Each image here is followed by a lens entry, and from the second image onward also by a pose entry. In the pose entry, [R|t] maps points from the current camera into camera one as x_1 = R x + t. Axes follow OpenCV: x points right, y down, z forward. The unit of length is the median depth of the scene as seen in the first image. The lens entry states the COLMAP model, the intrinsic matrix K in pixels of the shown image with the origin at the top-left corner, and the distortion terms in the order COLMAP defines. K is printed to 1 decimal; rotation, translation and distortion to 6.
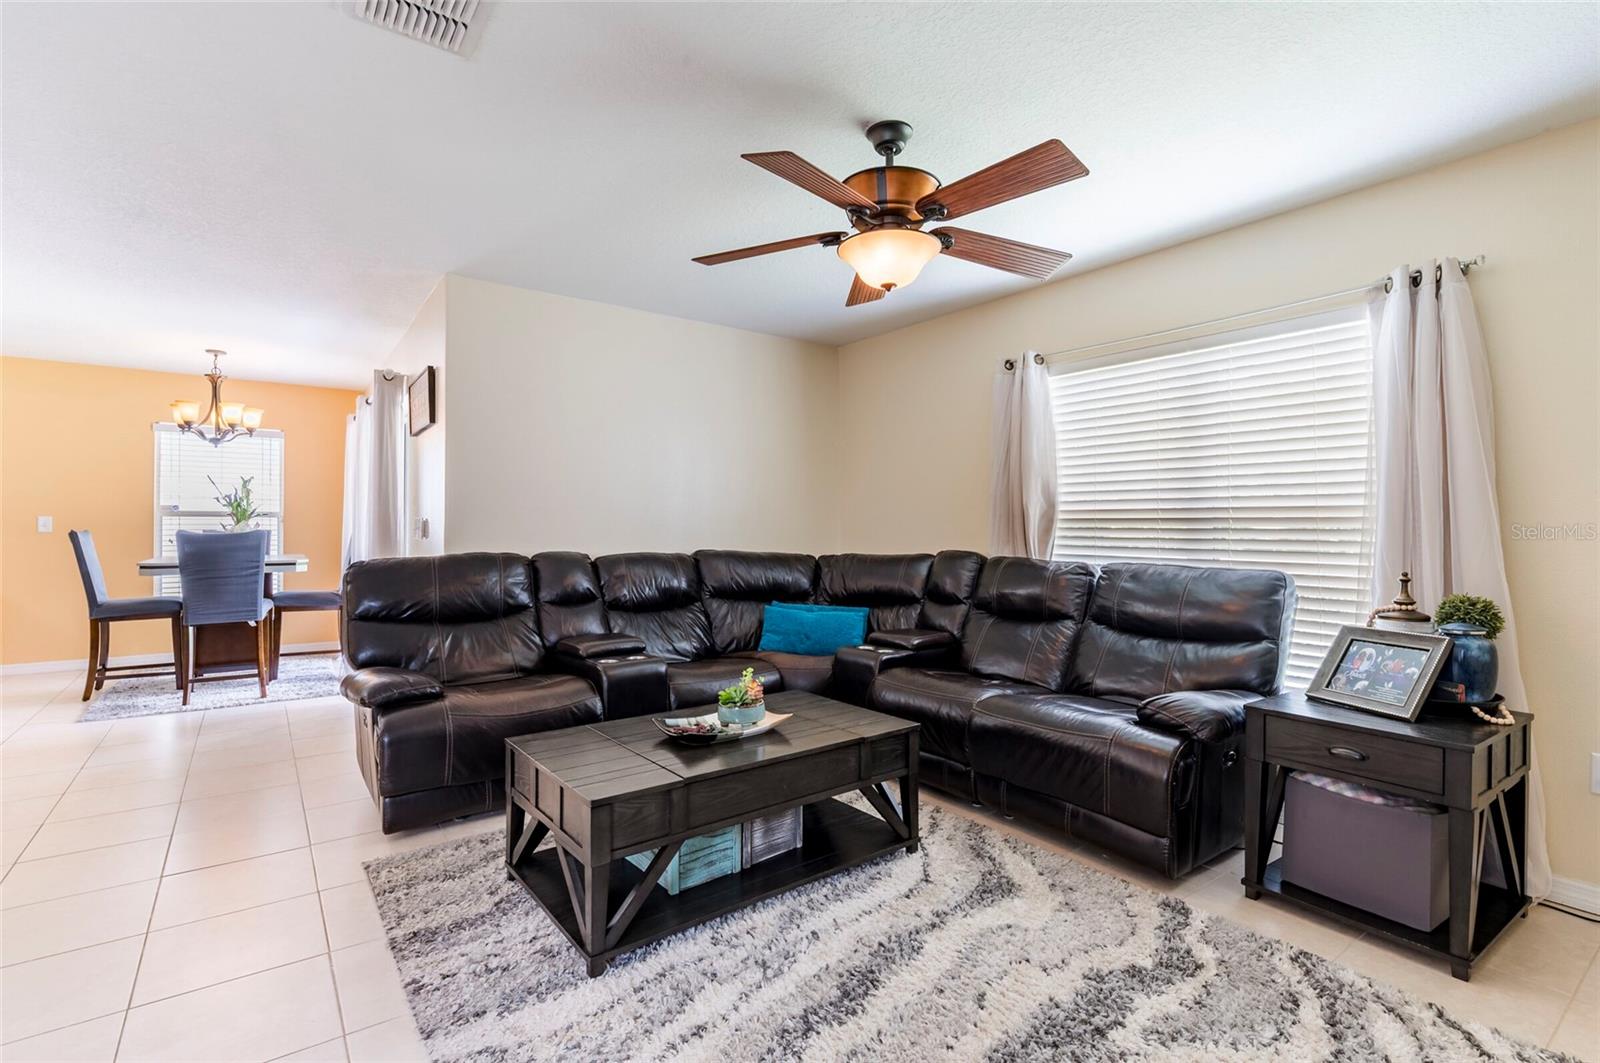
lens RADIAL K [[743.0, 0, 793.0], [0, 743.0, 524.4], [0, 0, 1]] dist [-0.006425, 0.002494]
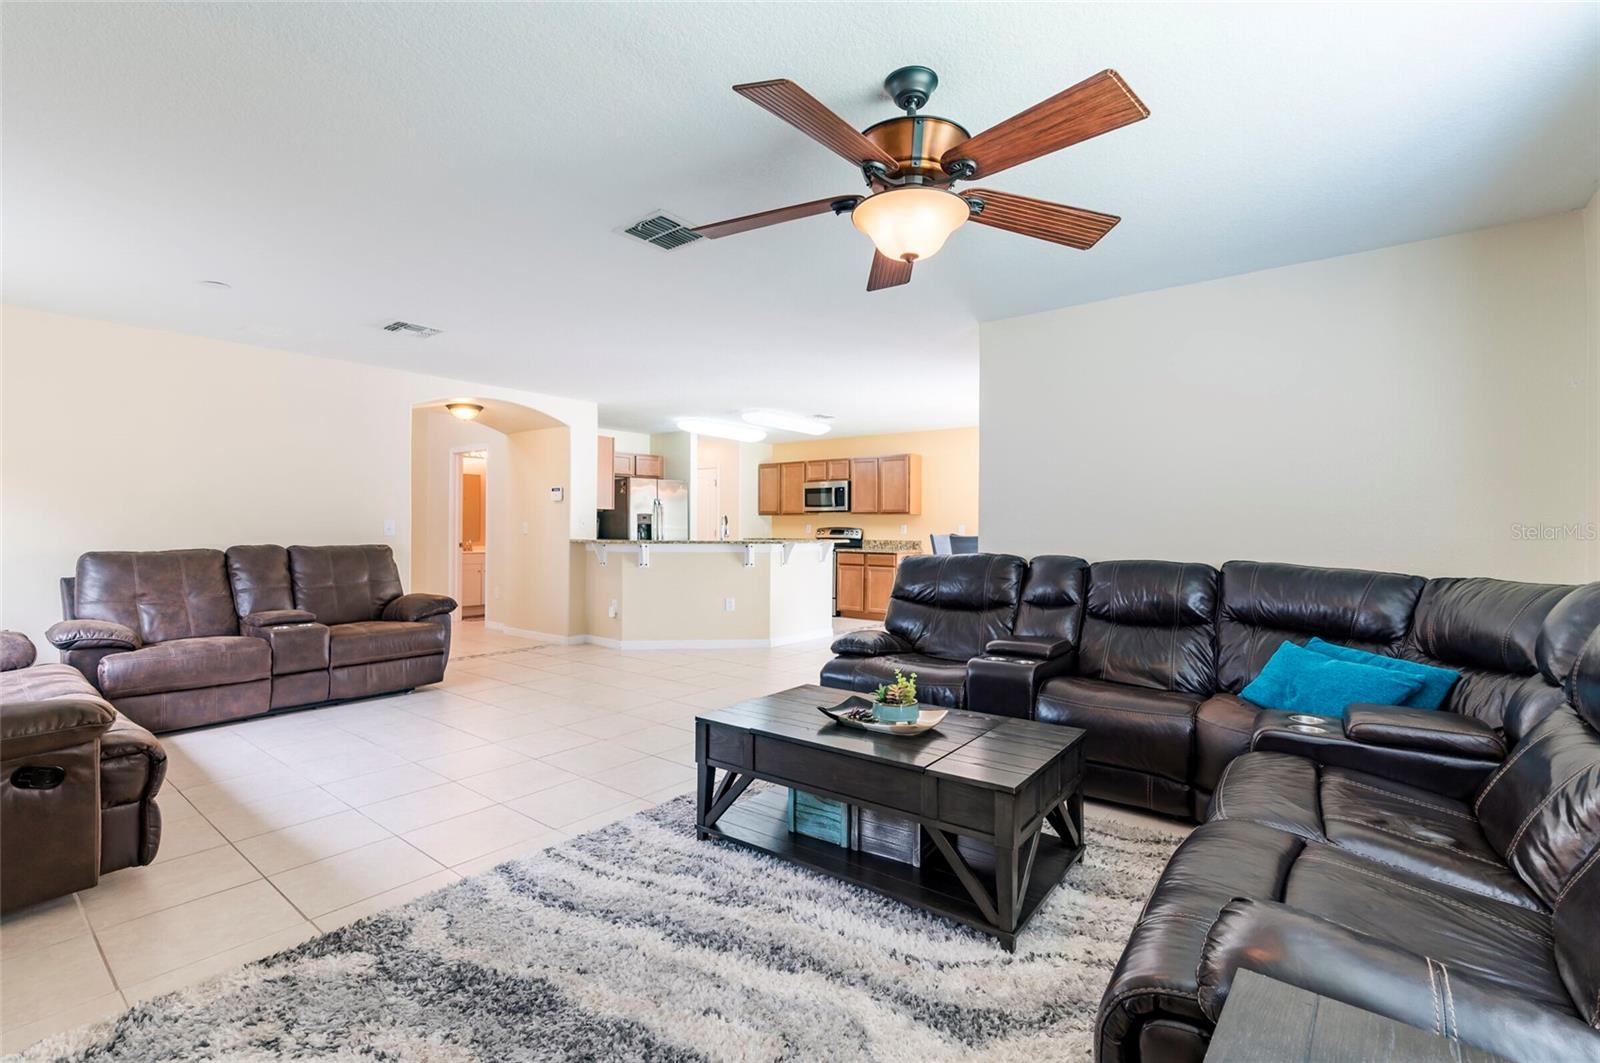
lens RADIAL K [[692.6, 0, 794.0], [0, 692.6, 530.9], [0, 0, 1]] dist [-0.004906, 0.000031]
pose [[0.269153, -0.003142, -0.963092, 0.891805], [-0.000421, 0.999994, -0.003380, 0.008143], [0.963097, 0.001315, 0.269150, 0.661659]]
